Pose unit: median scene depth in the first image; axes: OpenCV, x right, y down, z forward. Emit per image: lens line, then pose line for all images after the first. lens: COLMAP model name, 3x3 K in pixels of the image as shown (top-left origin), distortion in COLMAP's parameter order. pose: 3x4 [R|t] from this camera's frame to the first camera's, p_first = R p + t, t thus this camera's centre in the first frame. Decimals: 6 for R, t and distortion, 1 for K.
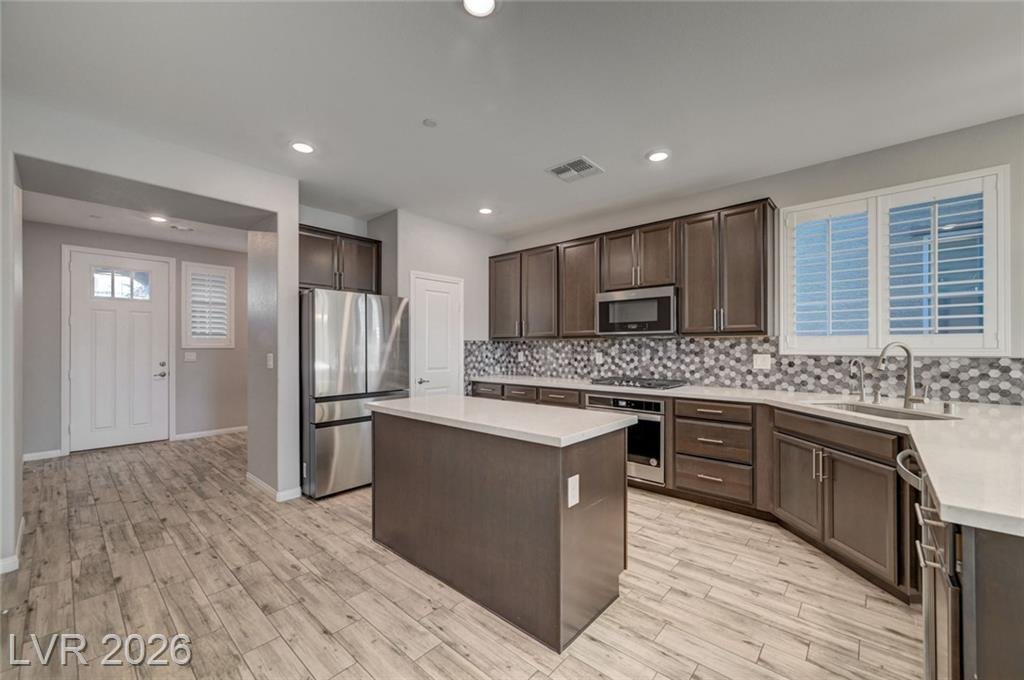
lens RADIAL K [[408.4, 0, 514.0], [0, 408.4, 341.5], [0, 0, 1]] dist [0.002384, 0.000139]
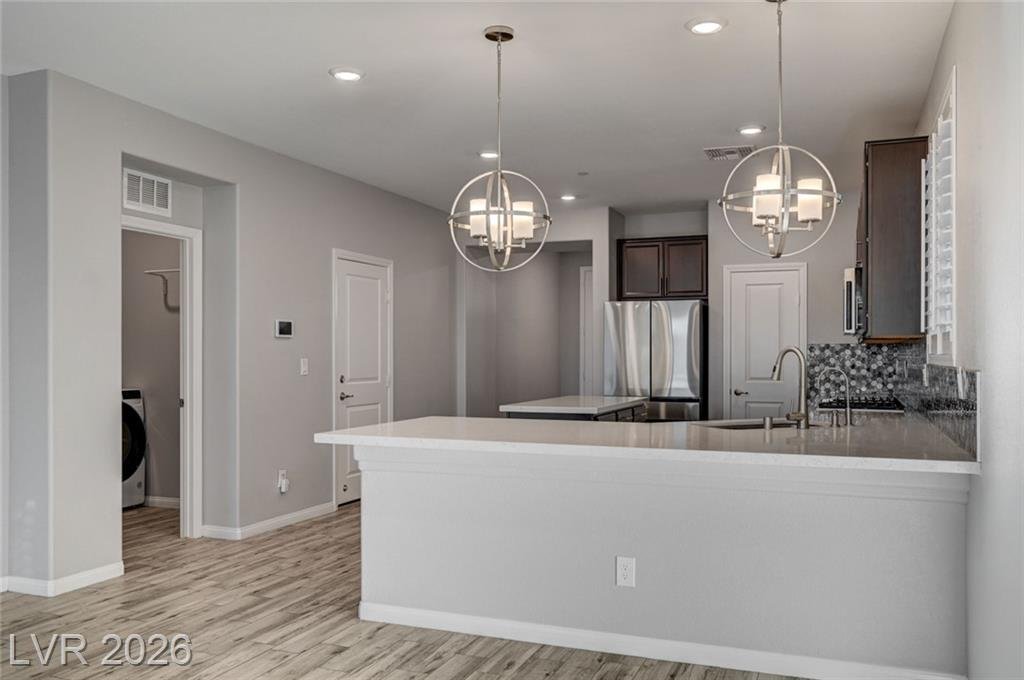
lens RADIAL K [[848.7, 0, 512.5], [0, 848.7, 344.1], [0, 0, 1]] dist [0.045902, -0.006665]
pose [[0.343584, -0.006513, -0.939099, 1.343177], [0.013682, 0.999905, -0.001929, -0.007288], [0.939022, -0.012186, 0.343641, -0.062492]]
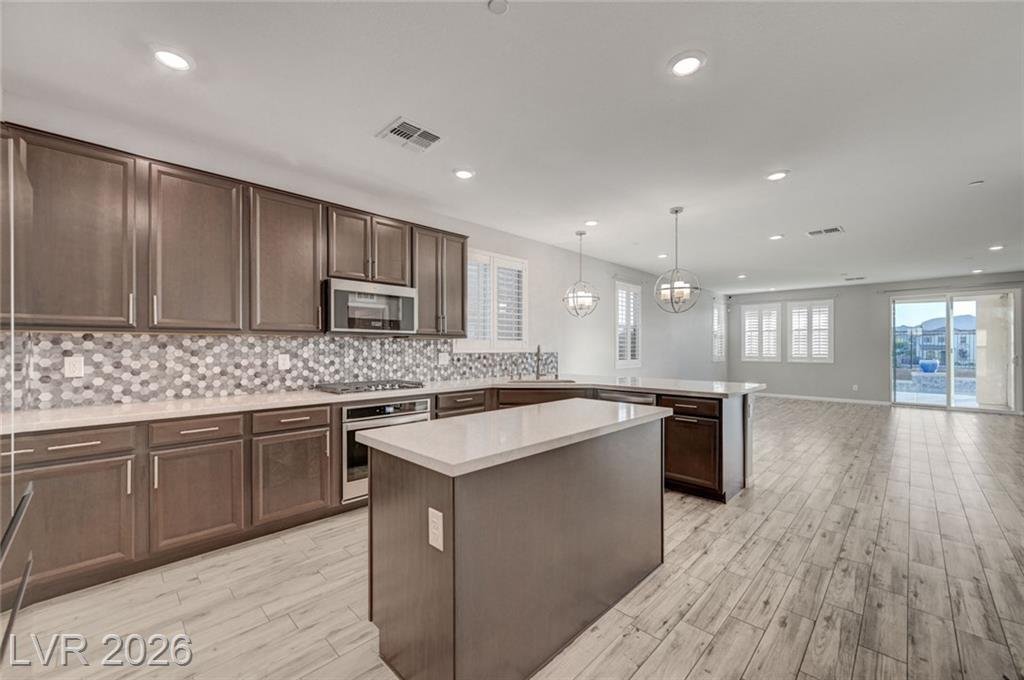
lens RADIAL K [[408.4, 0, 514.9], [0, 408.4, 347.2], [0, 0, 1]] dist [0.002384, 0.000139]
pose [[0.039303, 0.000526, 0.999227, -0.535538], [-0.017048, 0.999855, 0.000144, 0.007702], [-0.999082, -0.017040, 0.039306, 0.592215]]
